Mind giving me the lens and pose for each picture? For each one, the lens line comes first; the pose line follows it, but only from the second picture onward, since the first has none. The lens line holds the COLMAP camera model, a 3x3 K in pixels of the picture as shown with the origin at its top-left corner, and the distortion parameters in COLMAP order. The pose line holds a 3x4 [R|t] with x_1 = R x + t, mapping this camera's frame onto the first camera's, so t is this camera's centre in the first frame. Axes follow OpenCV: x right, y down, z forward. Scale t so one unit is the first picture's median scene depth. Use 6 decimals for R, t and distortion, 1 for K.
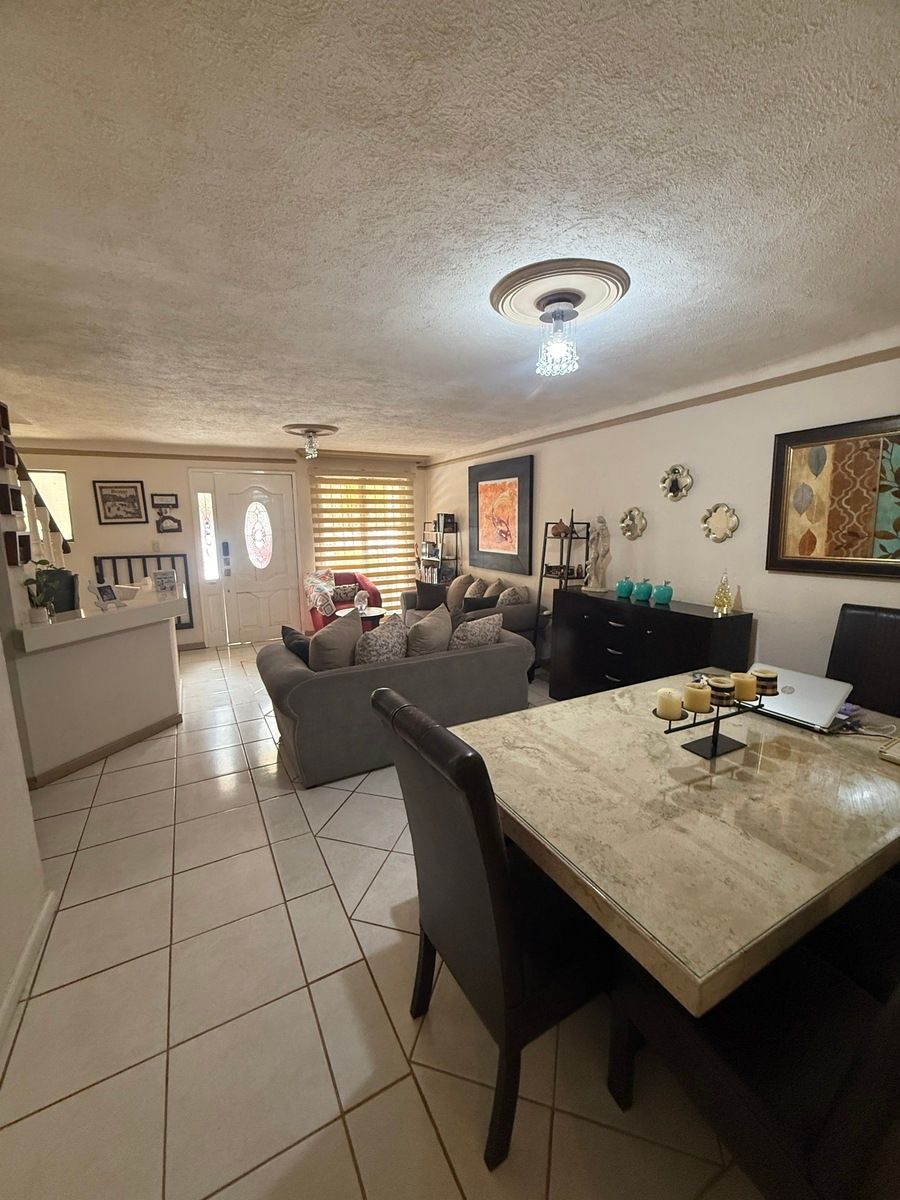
lens RADIAL K [[480.0, 0, 448.9], [0, 480.0, 598.6], [0, 0, 1]] dist [0.002383, 0.000131]
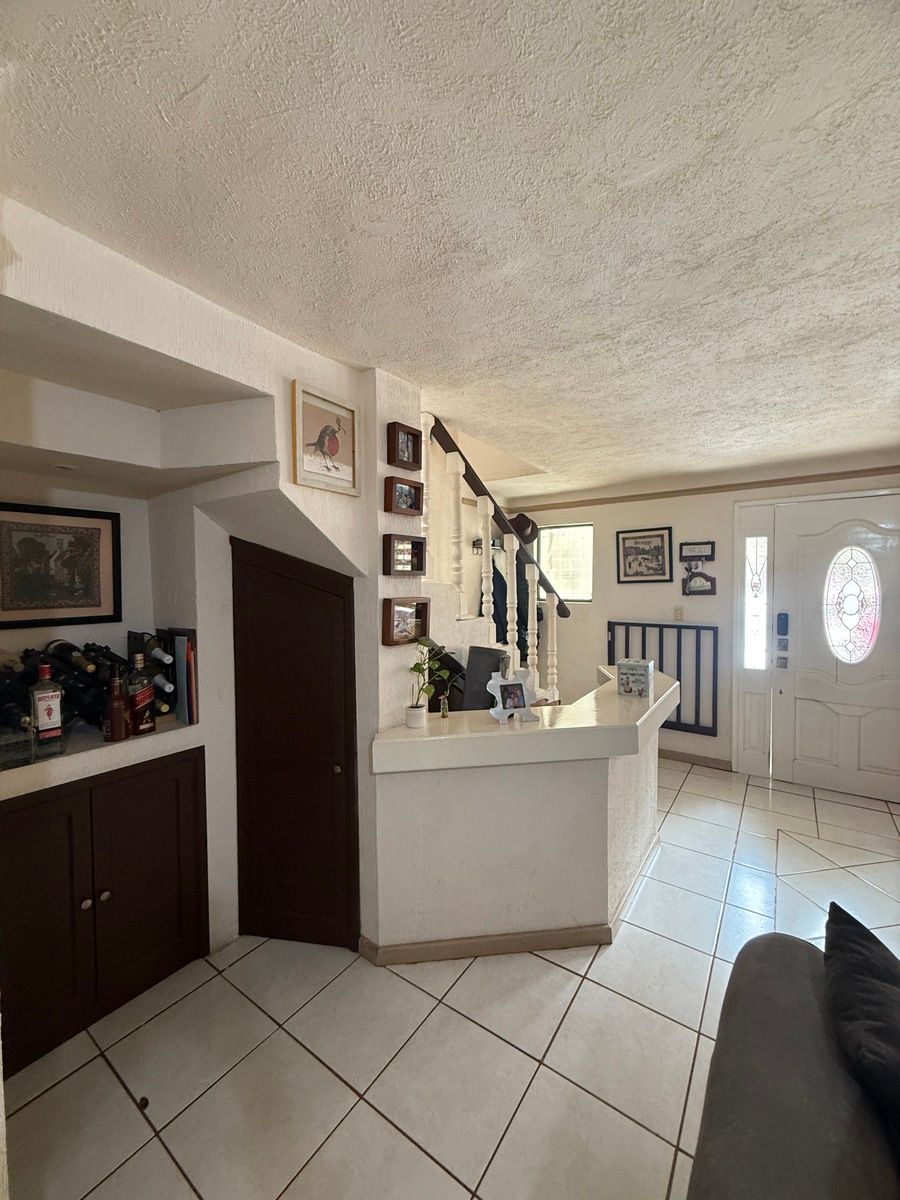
lens RADIAL K [[480.0, 0, 447.8], [0, 480.0, 597.7], [0, 0, 1]] dist [0.002383, 0.000131]
pose [[0.439402, 0.041801, -0.897317, -0.109339], [-0.142365, 0.989532, -0.023618, -0.066522], [0.886937, 0.138124, 0.440753, 0.370242]]
